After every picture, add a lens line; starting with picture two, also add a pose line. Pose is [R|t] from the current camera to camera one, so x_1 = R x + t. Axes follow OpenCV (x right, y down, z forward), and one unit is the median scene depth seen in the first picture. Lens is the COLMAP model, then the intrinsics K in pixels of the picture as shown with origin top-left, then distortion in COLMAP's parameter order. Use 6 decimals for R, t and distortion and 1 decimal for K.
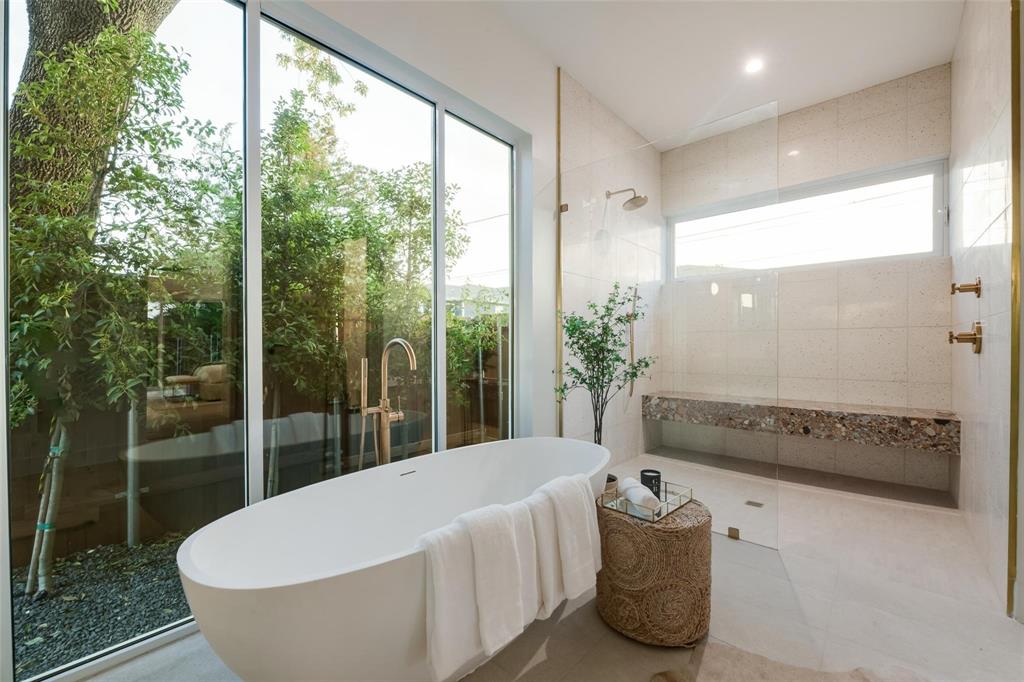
lens RADIAL K [[411.3, 0, 512.2], [0, 411.3, 345.7], [0, 0, 1]] dist [0.002815, -0.000664]
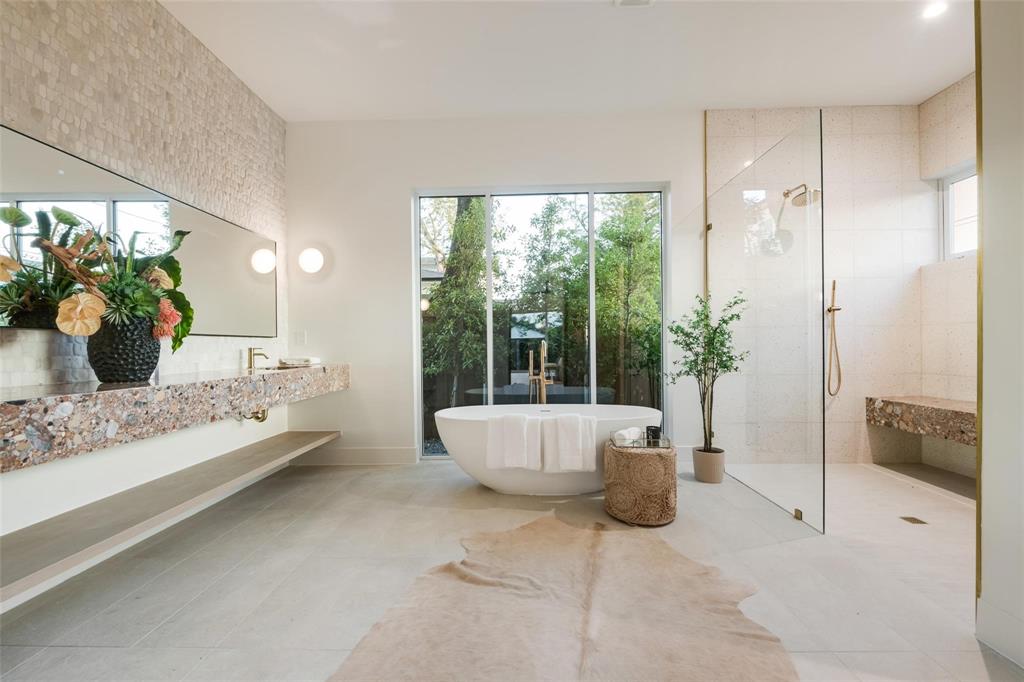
lens RADIAL K [[411.3, 0, 515.0], [0, 411.3, 343.7], [0, 0, 1]] dist [0.002815, -0.000664]
pose [[0.651918, -0.007279, -0.758255, 0.655732], [0.009072, 0.999957, -0.001799, 0.000102], [0.758235, -0.005706, 0.651956, -0.204369]]
